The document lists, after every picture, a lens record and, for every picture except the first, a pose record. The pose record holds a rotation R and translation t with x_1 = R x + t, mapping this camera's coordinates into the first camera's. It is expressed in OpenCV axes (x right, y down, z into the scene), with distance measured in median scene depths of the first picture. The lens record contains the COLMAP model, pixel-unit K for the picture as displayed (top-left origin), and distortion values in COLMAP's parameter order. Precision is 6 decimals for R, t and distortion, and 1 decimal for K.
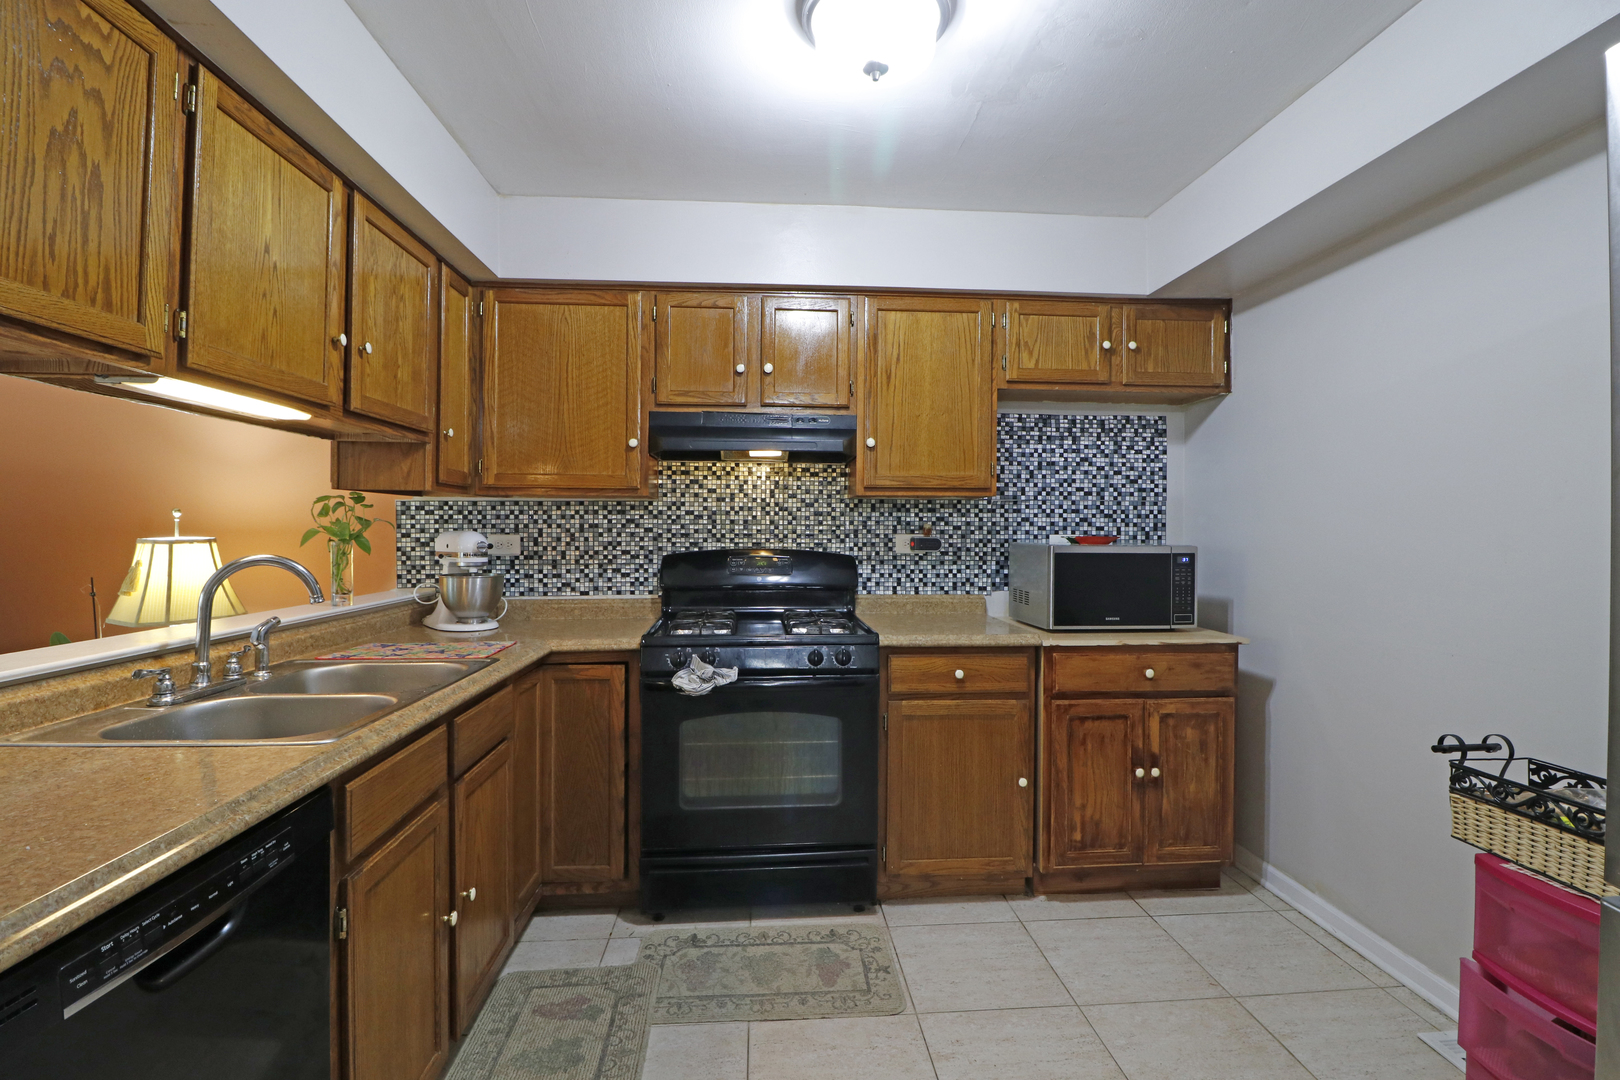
lens RADIAL K [[743.4, 0, 809.7], [0, 743.4, 529.5], [0, 0, 1]] dist [0.000607, -0.013760]
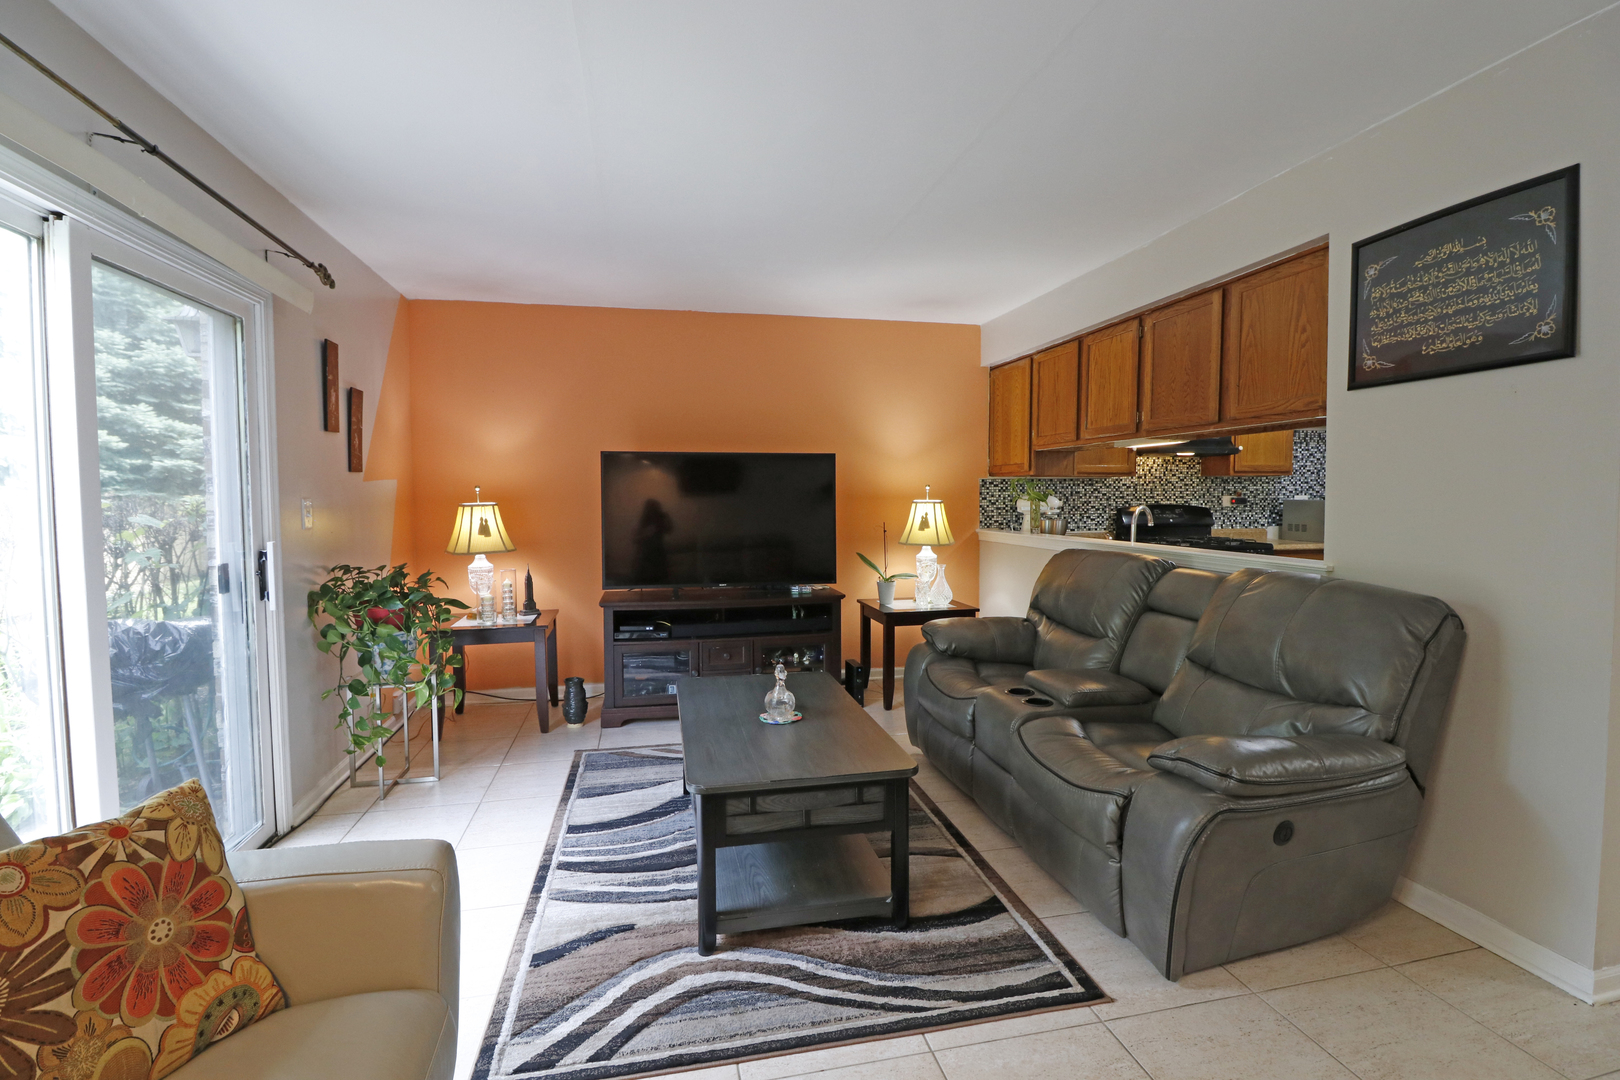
lens RADIAL K [[743.4, 0, 809.7], [0, 743.4, 529.5], [0, 0, 1]] dist [0.000607, -0.013760]
pose [[0.989729, -0.014898, 0.142179, -1.426421], [0.008377, 0.998890, 0.046358, -0.005199], [-0.142711, -0.044691, 0.988755, -0.825241]]
